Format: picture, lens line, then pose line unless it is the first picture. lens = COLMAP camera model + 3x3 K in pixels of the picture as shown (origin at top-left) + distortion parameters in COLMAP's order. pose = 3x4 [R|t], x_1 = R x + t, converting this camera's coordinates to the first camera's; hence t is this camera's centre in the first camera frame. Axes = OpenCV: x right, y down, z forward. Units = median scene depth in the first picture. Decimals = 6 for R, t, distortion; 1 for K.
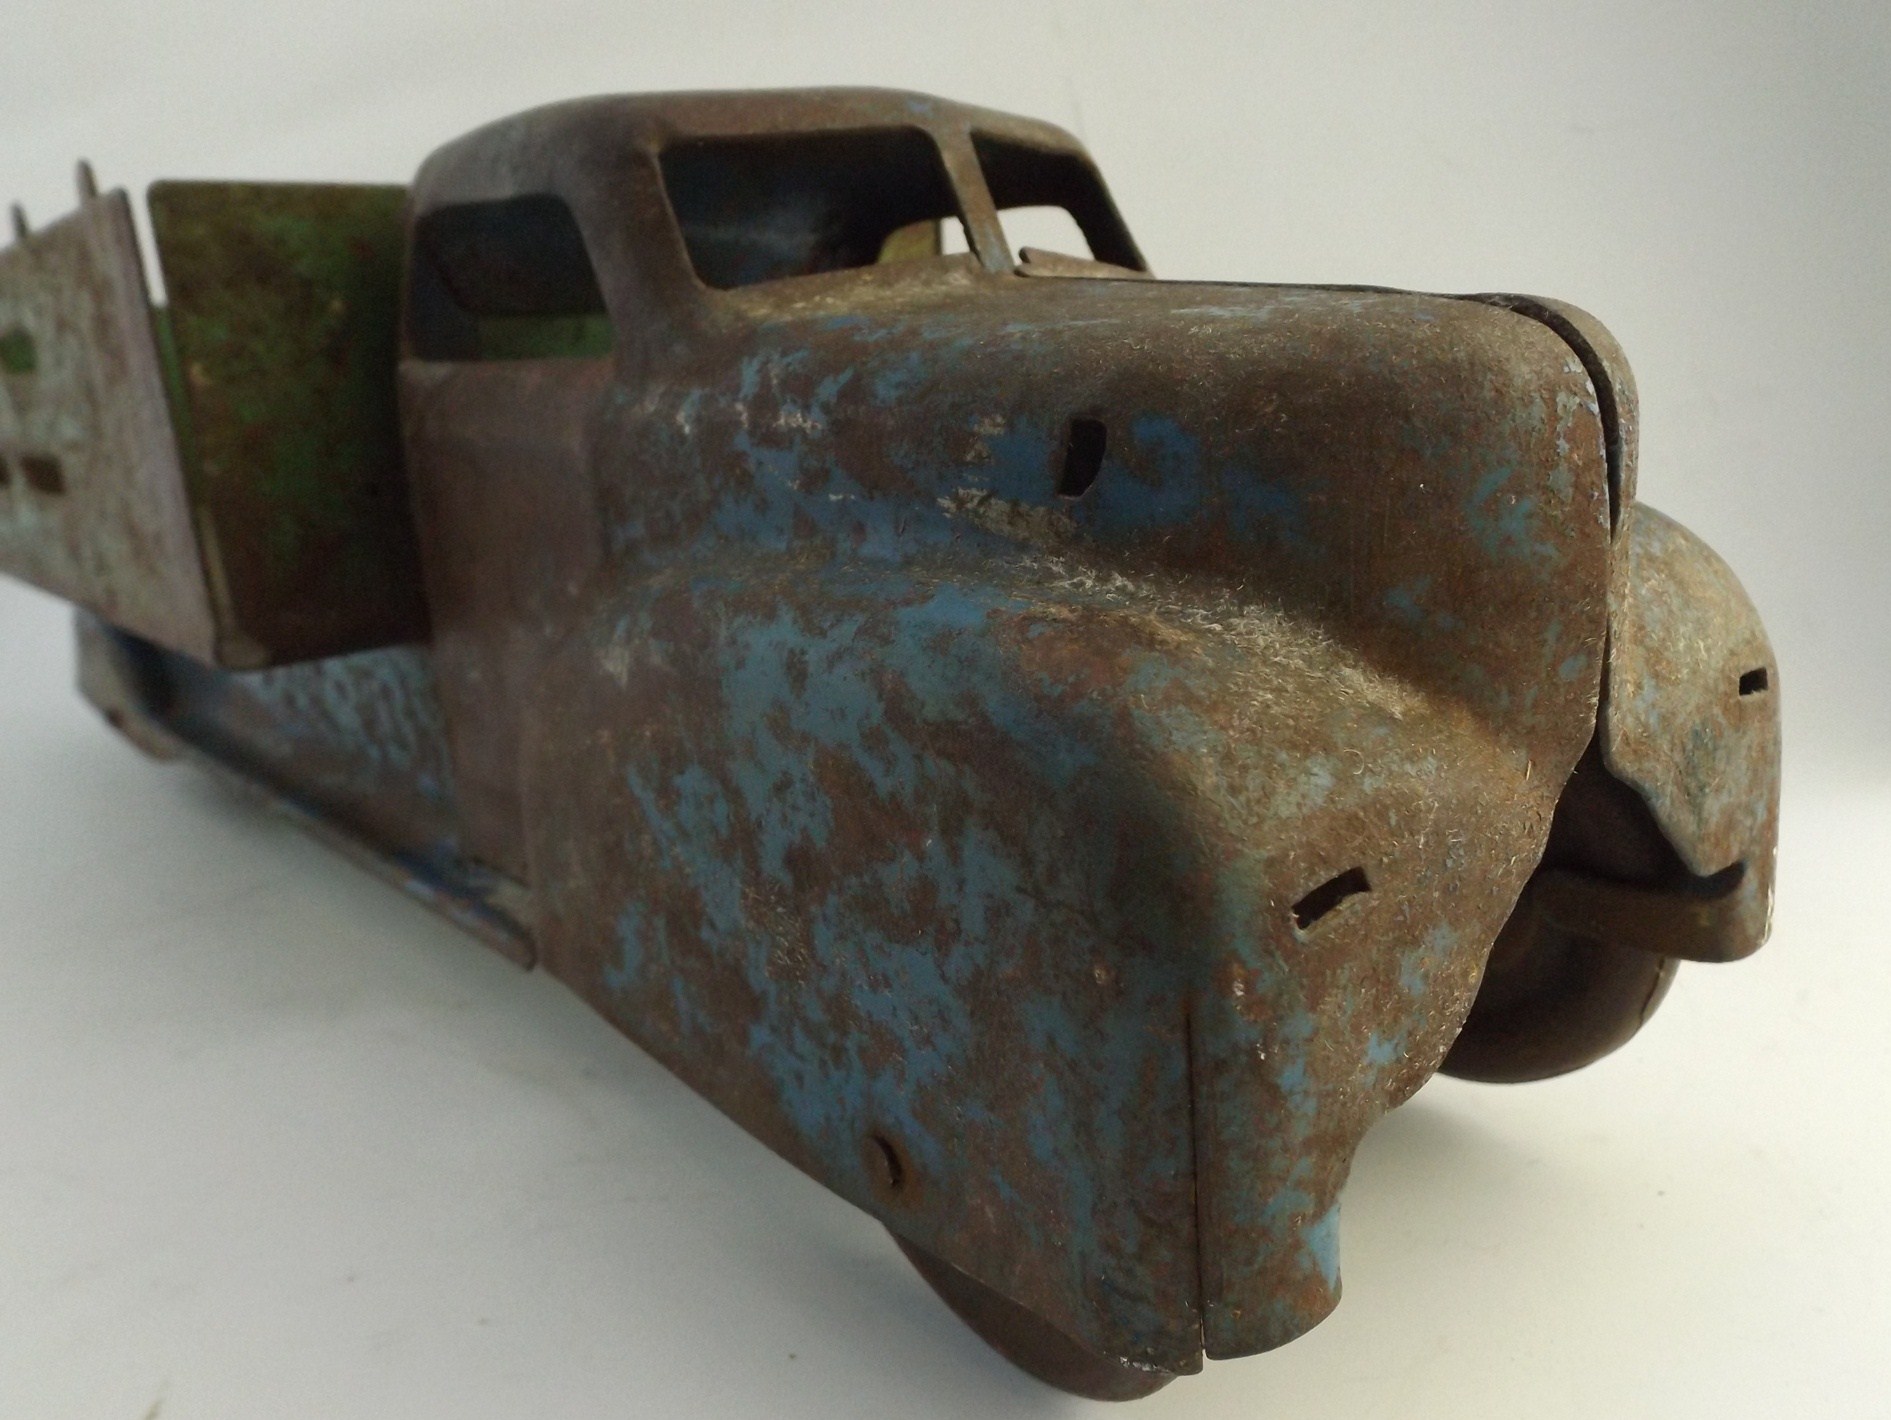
lens RADIAL K [[1348.3, 0, 942.7], [0, 1348.3, 728.2], [0, 0, 1]] dist [0.036614, -0.017948]
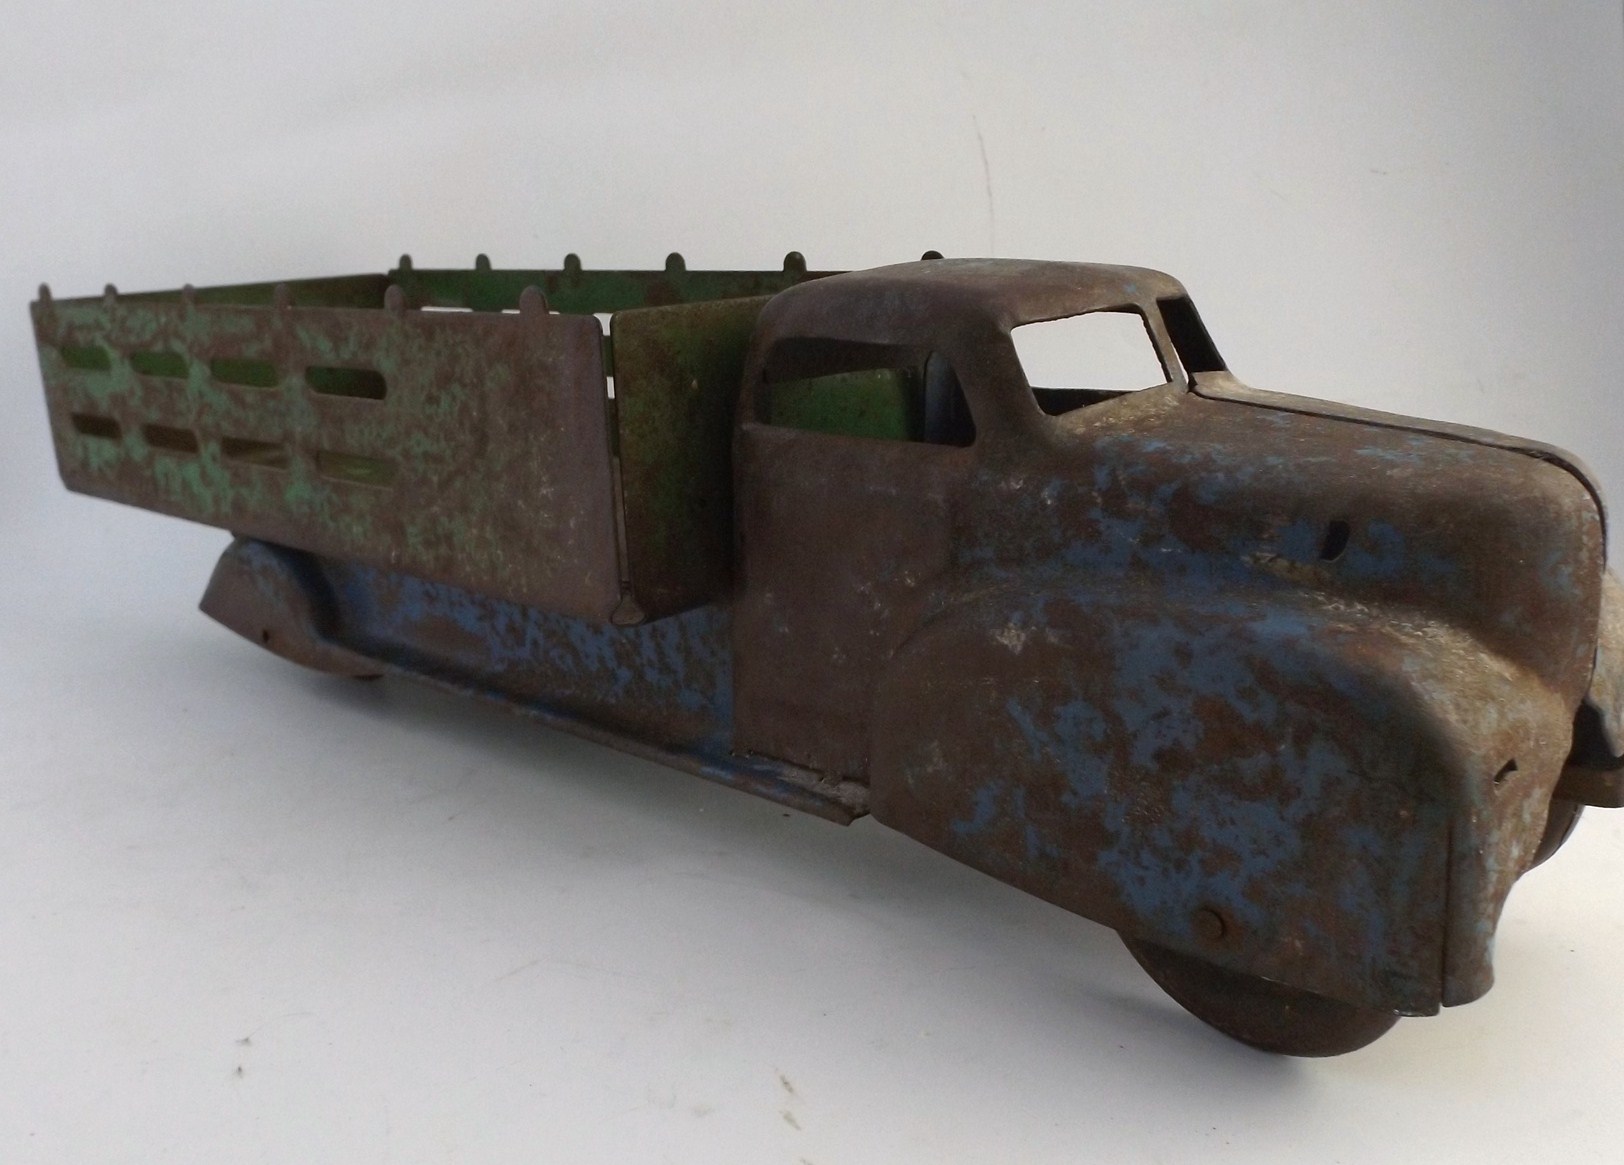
lens RADIAL K [[1270.6, 0, 803.4], [0, 1270.6, 578.8], [0, 0, 1]] dist [0.035371, -0.012545]
pose [[0.996211, -0.002329, 0.086940, -0.792914], [0.004462, 0.999694, -0.024343, -0.106833], [-0.086856, 0.024638, 0.995916, -0.711579]]
